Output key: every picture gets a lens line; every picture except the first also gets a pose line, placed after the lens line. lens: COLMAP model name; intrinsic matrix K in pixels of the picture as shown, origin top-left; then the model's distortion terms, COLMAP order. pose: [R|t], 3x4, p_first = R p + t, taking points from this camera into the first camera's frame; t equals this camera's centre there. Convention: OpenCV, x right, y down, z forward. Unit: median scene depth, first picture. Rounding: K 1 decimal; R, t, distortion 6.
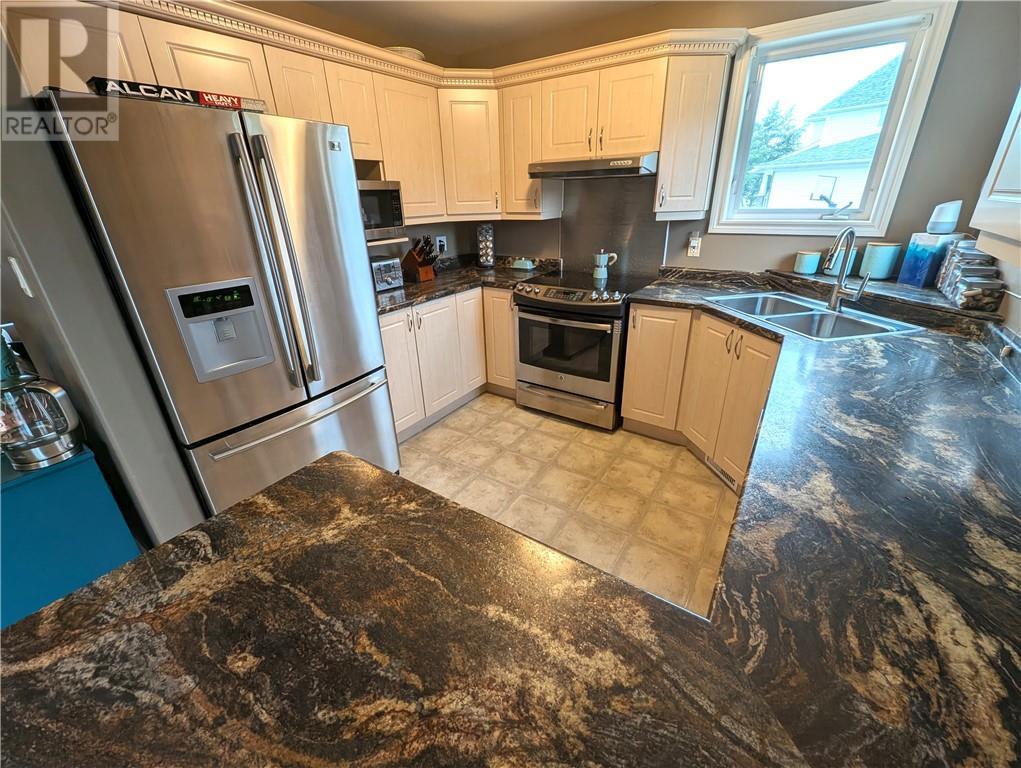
lens RADIAL K [[426.0, 0, 506.6], [0, 426.0, 384.9], [0, 0, 1]] dist [0.002931, 0.000289]
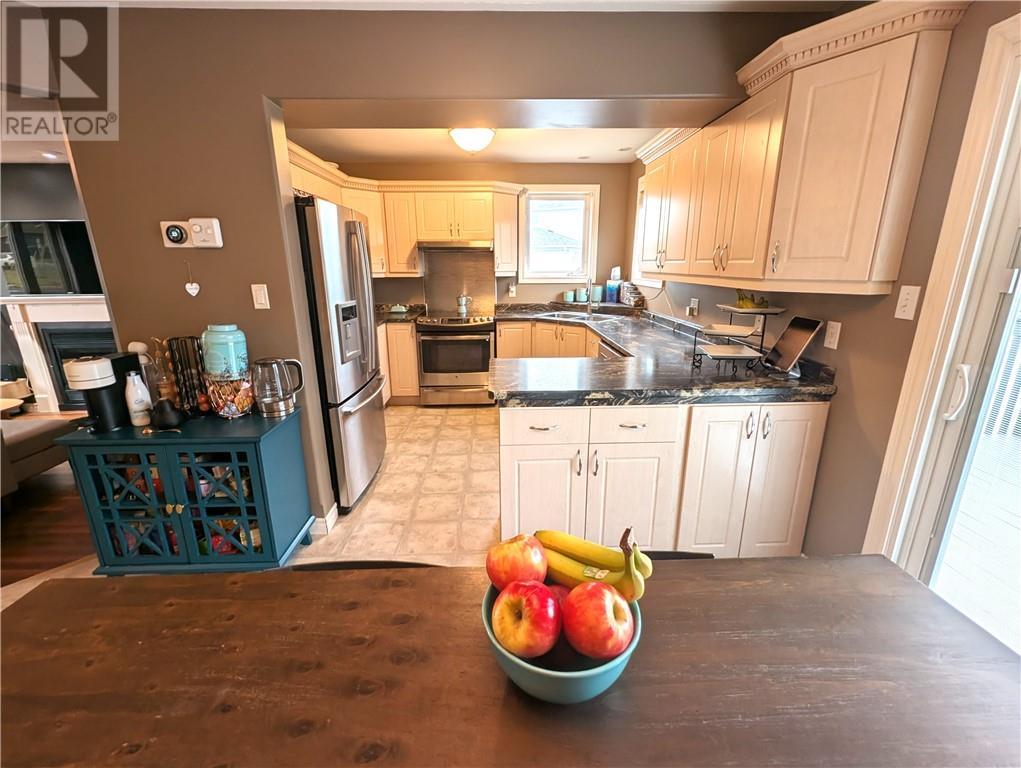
lens RADIAL K [[426.0, 0, 512.0], [0, 426.0, 383.3], [0, 0, 1]] dist [0.002931, 0.000289]
pose [[0.807960, -0.137244, 0.573031, -0.654943], [0.226407, 0.970151, -0.086872, 0.203875], [-0.544004, 0.199927, 0.814917, -0.362690]]
